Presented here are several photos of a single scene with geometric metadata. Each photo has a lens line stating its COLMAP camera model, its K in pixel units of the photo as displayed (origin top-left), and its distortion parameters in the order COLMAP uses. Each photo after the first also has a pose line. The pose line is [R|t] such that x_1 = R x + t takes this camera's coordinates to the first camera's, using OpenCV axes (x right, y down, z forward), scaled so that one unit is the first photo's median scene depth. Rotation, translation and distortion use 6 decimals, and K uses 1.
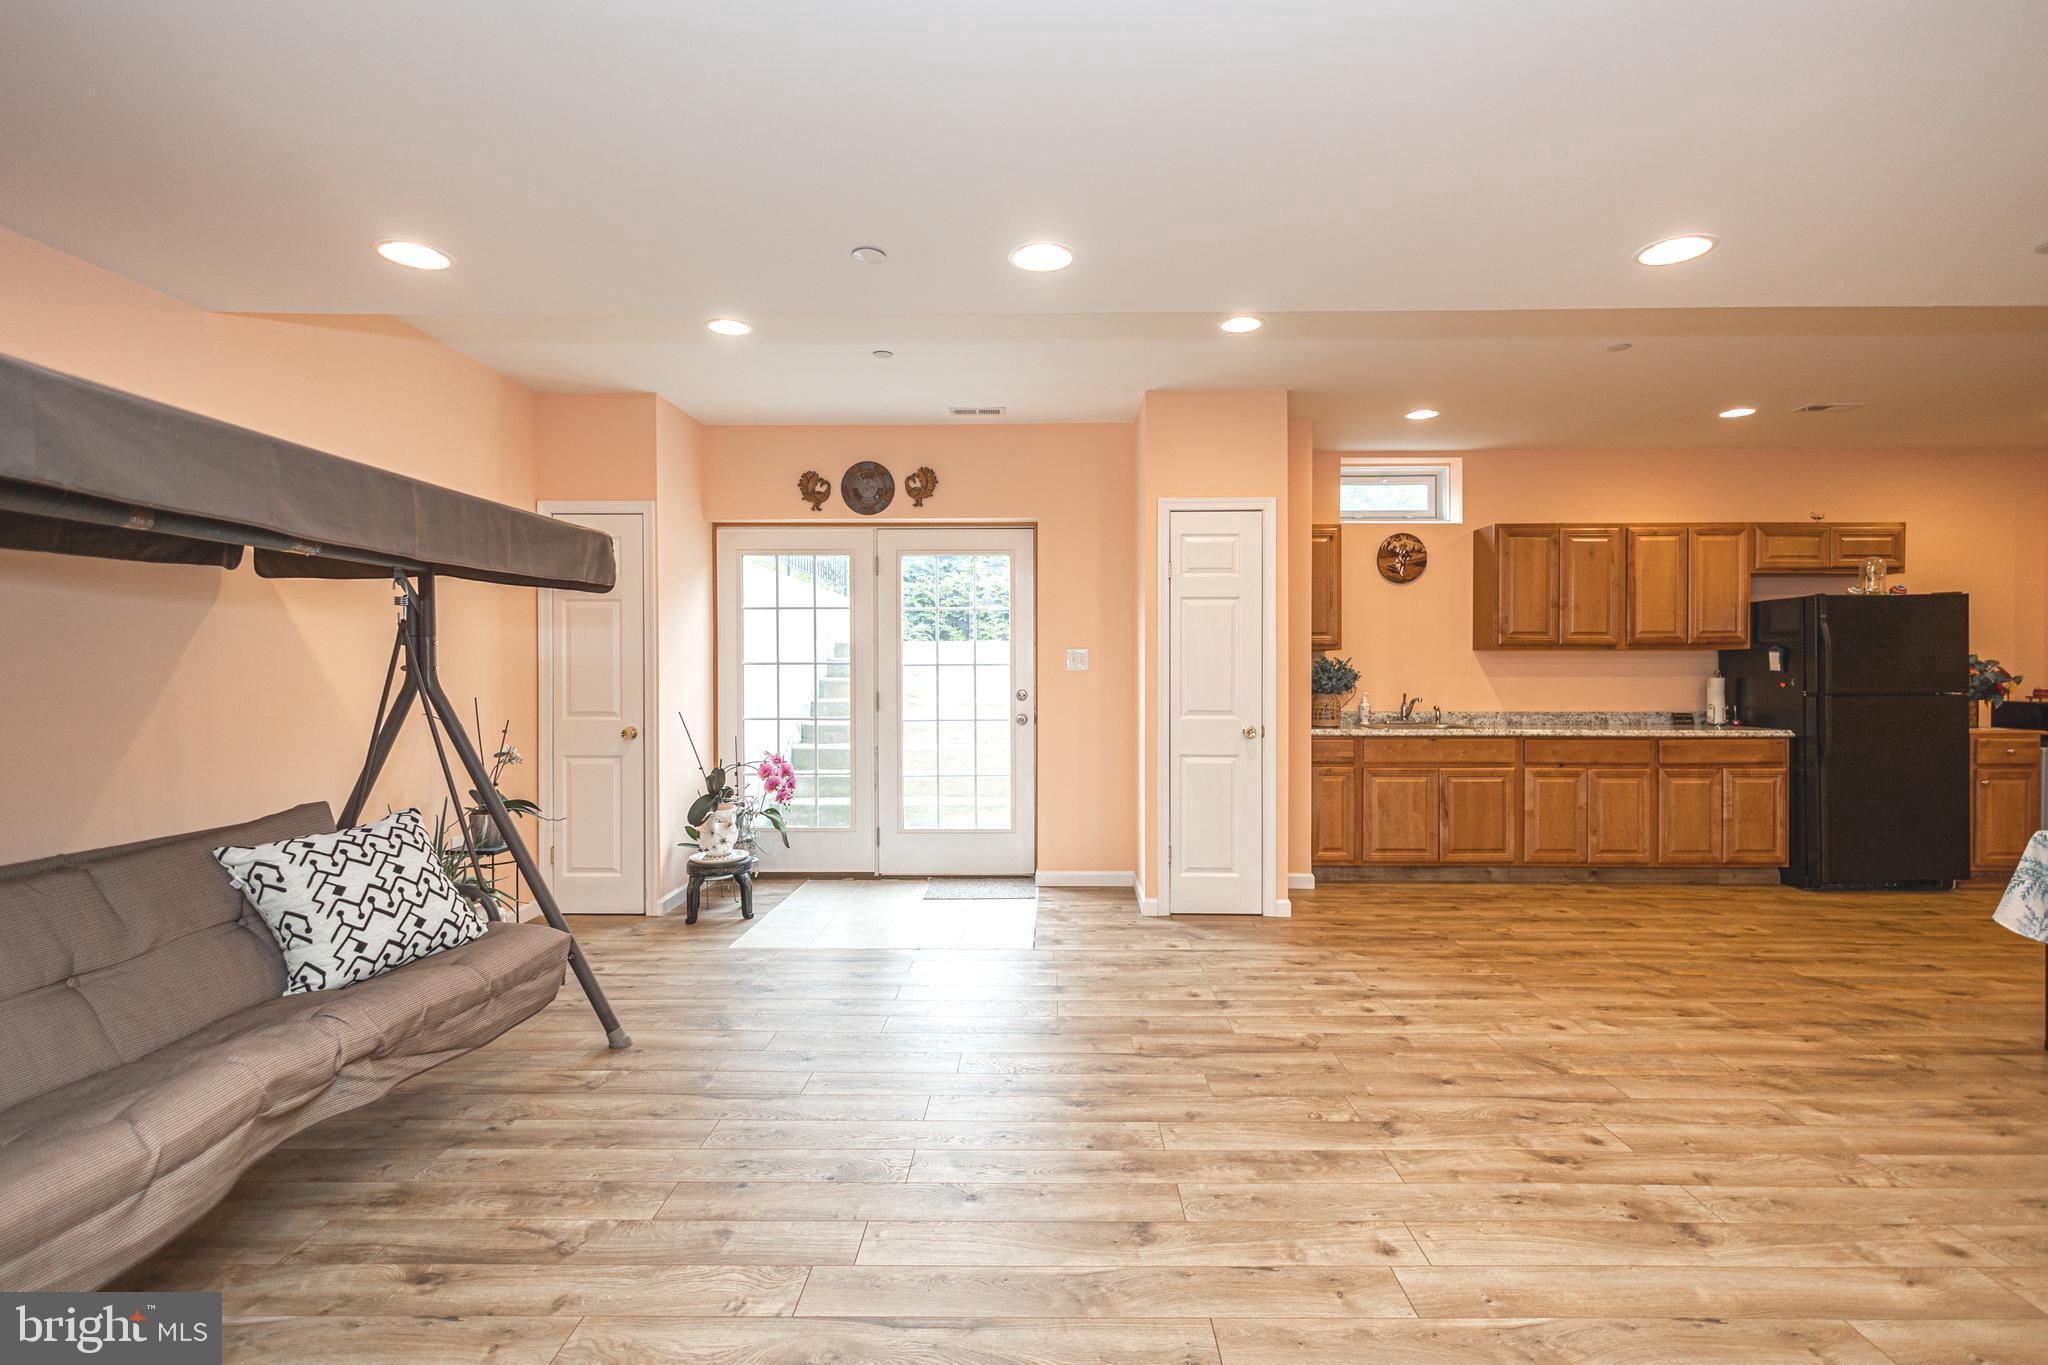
lens RADIAL K [[954.6, 0, 1029.0], [0, 954.6, 675.8], [0, 0, 1]] dist [0.009939, -0.000023]
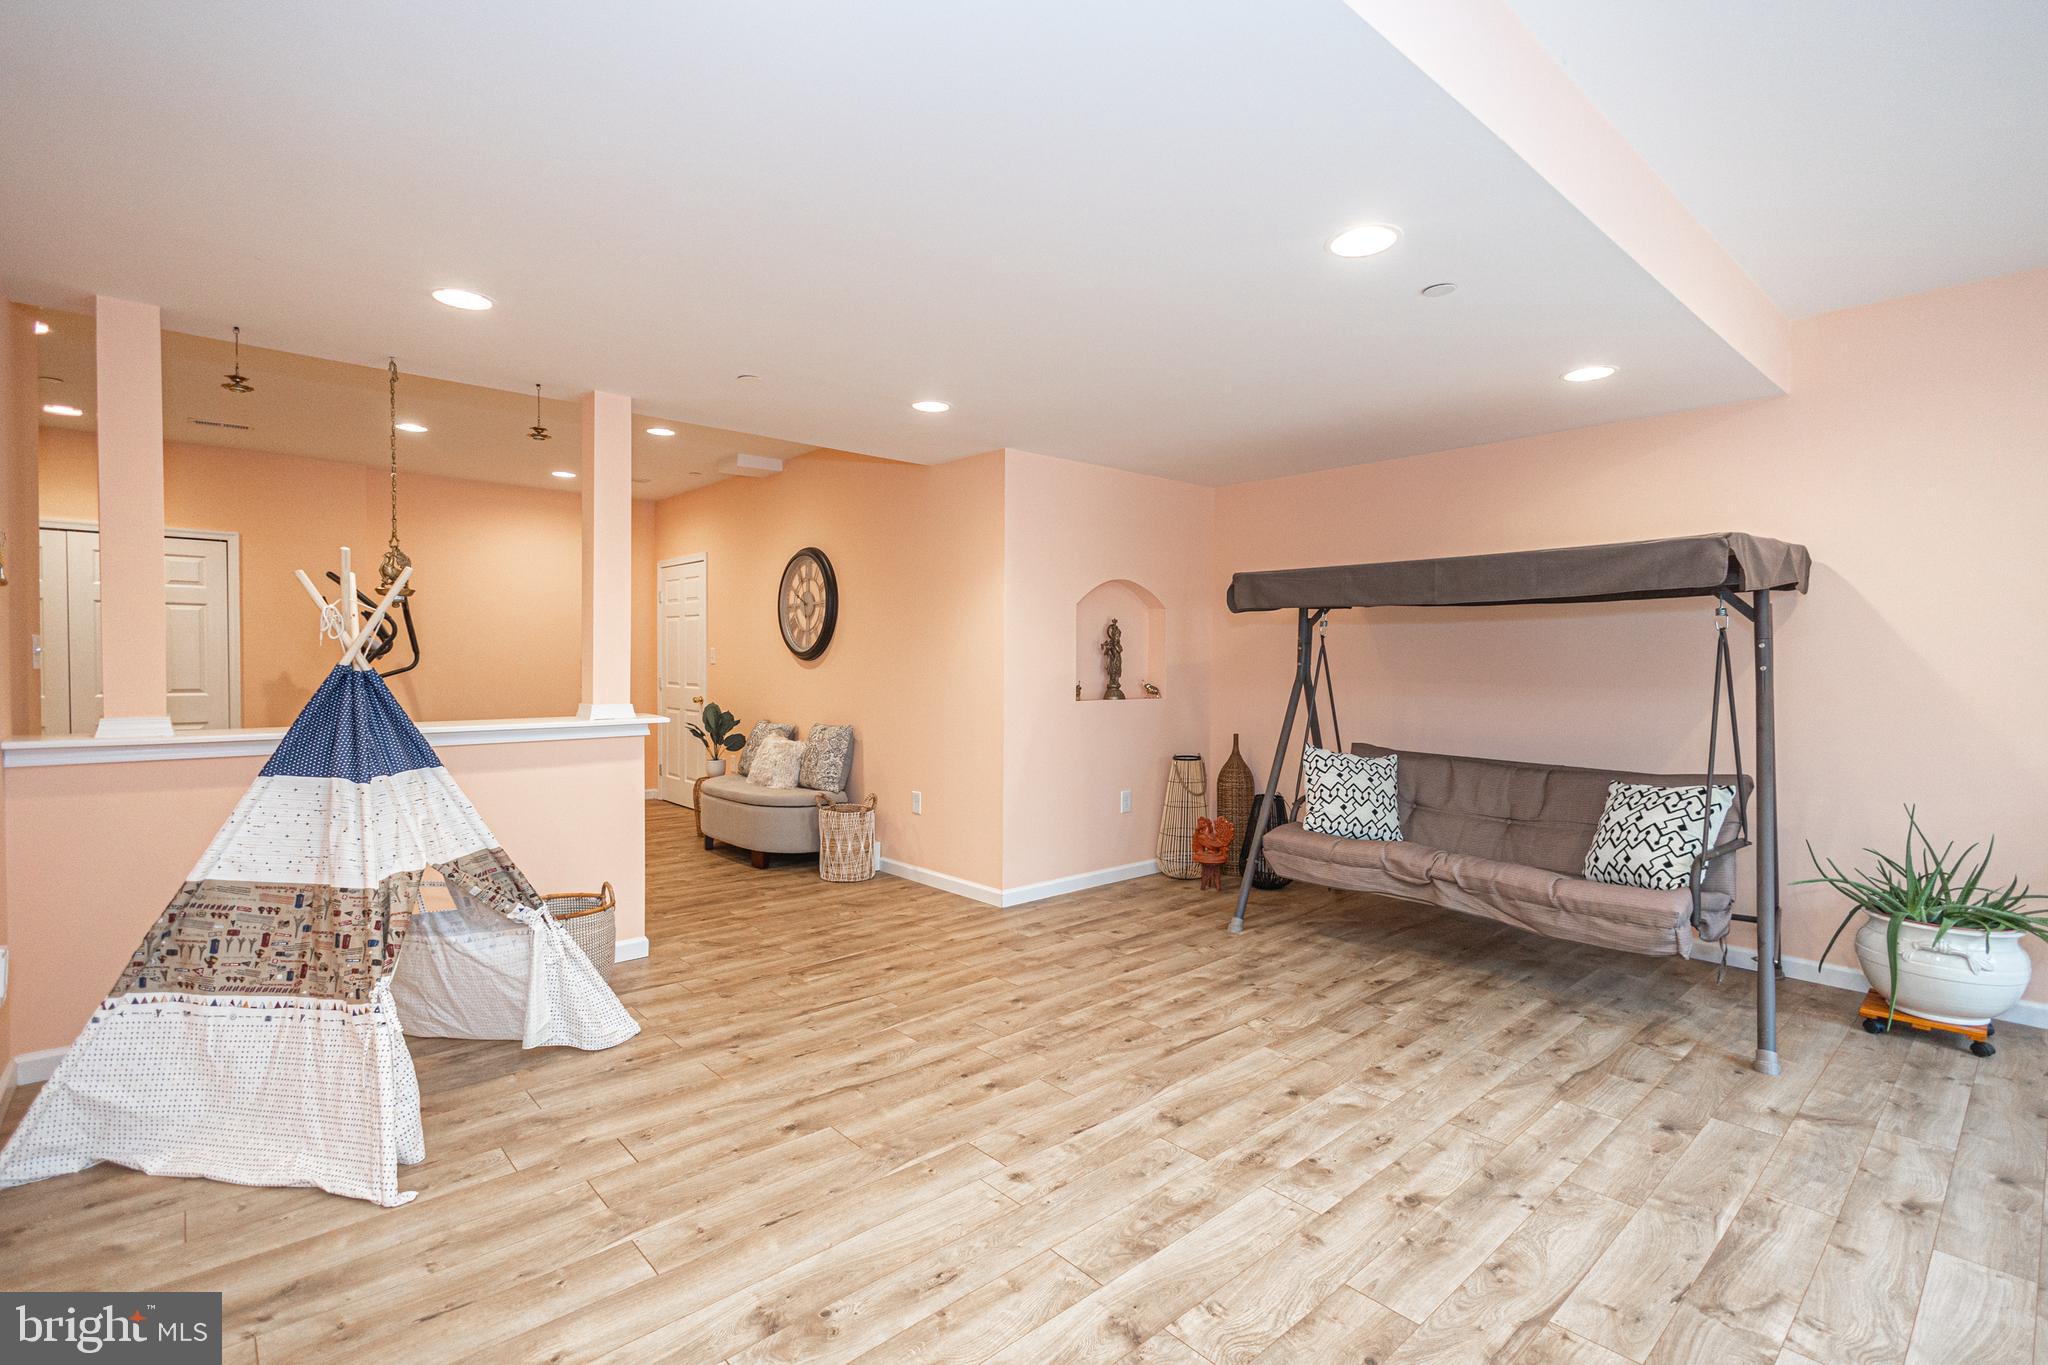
lens RADIAL K [[954.6, 0, 1029.0], [0, 954.6, 675.8], [0, 0, 1]] dist [0.009939, -0.000023]
pose [[-0.734836, 0.007516, -0.678203, 1.033262], [-0.009419, 0.999729, 0.021285, -0.017905], [0.678179, 0.022029, -0.734566, 1.676735]]
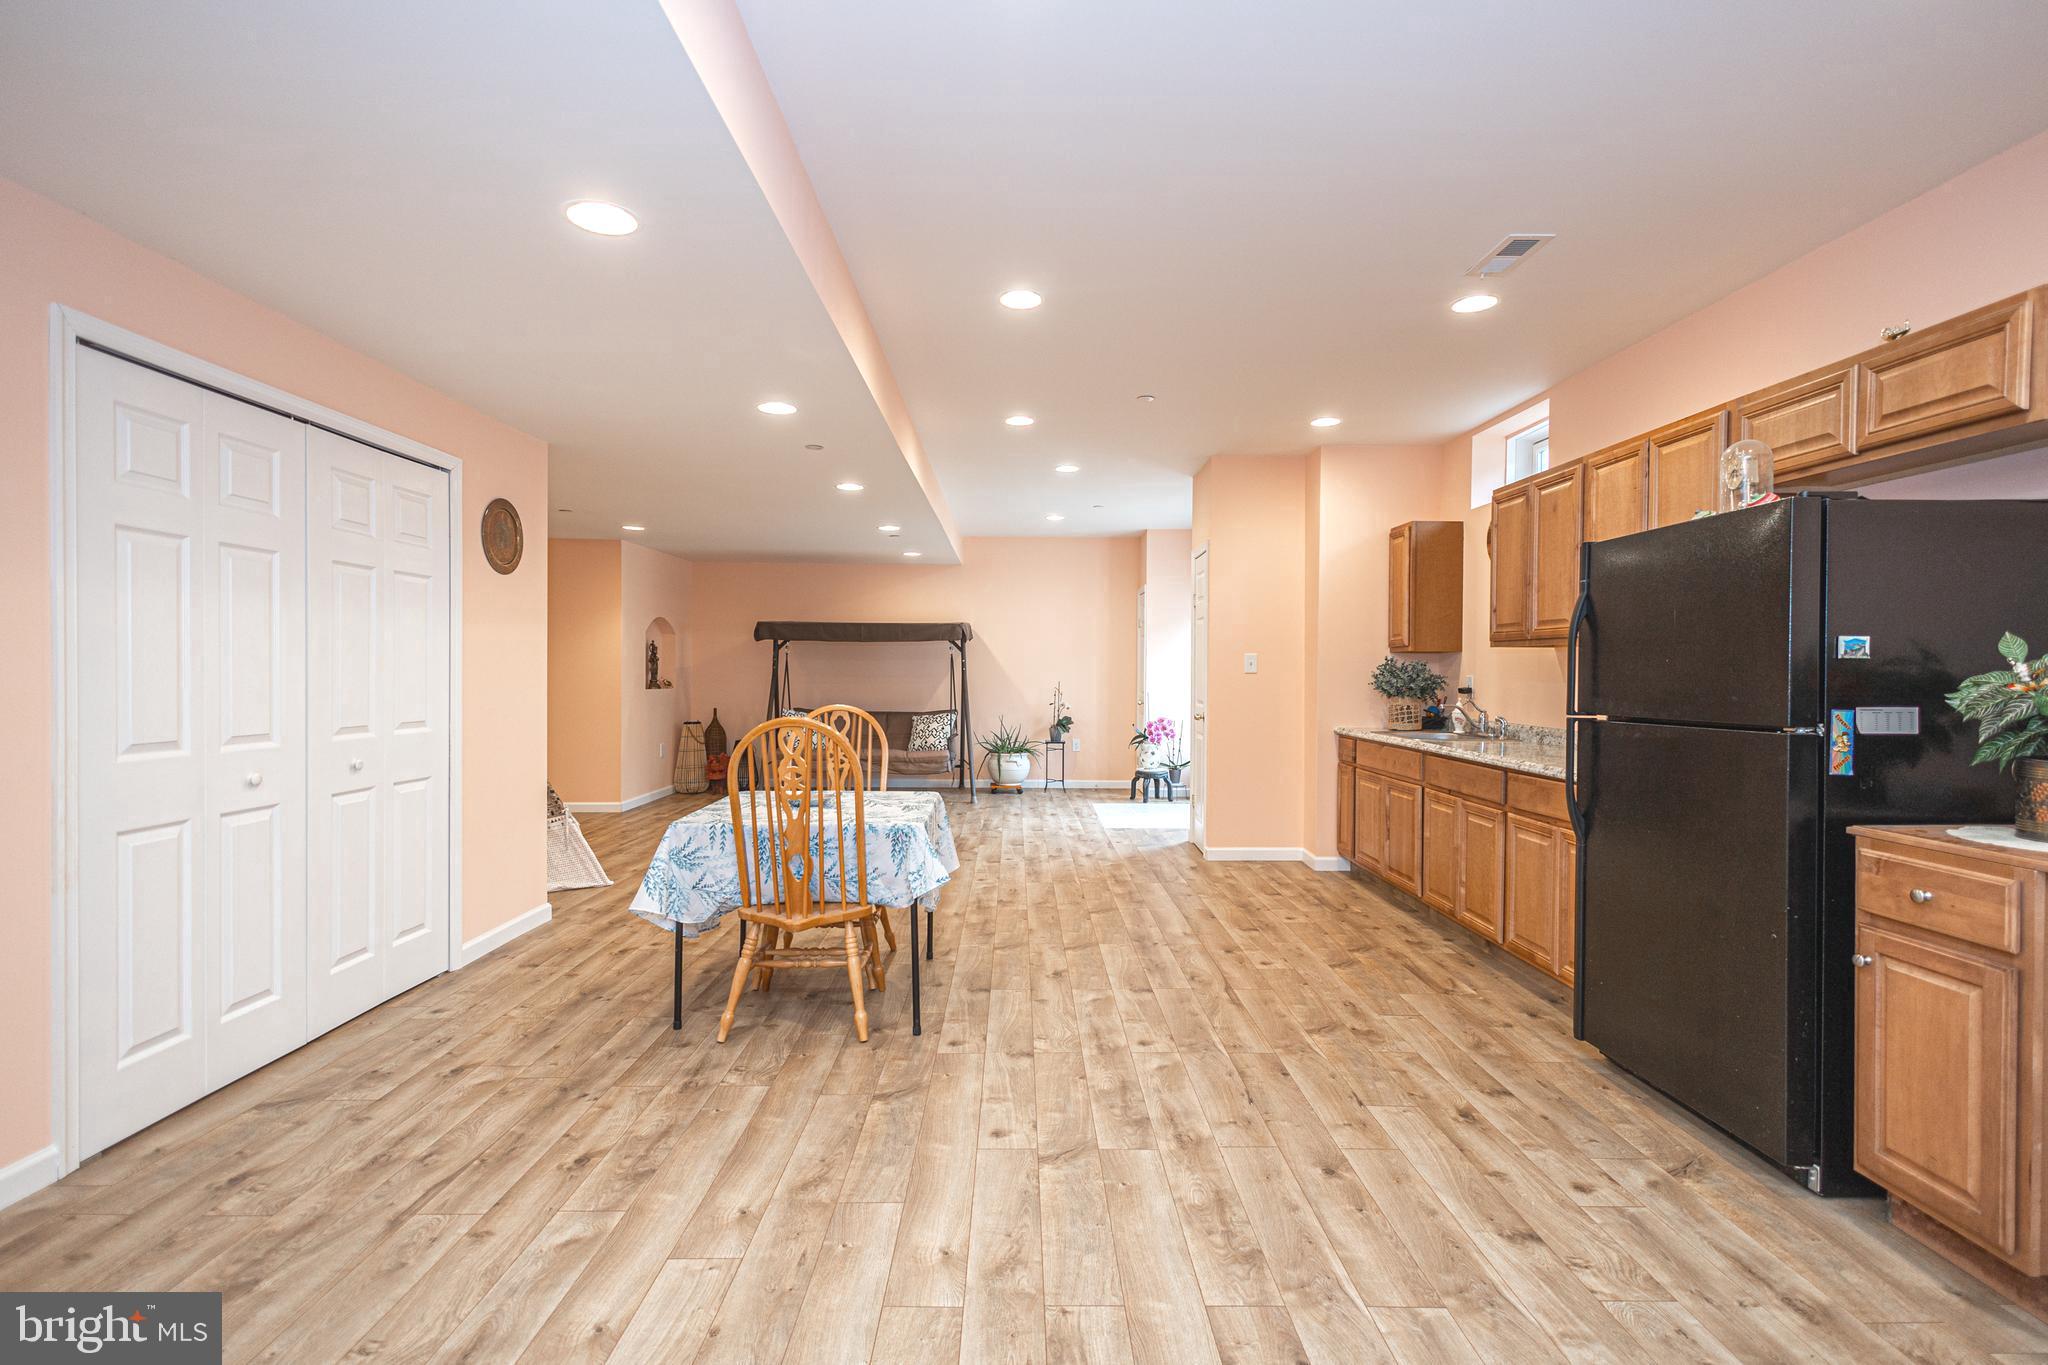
lens RADIAL K [[954.6, 0, 1029.0], [0, 954.6, 675.8], [0, 0, 1]] dist [0.009939, -0.000023]
pose [[0.020169, 0.007493, -0.999769, 3.313596], [-0.011868, 0.999903, 0.007255, -0.011931], [0.999726, 0.011719, 0.020256, 1.547220]]
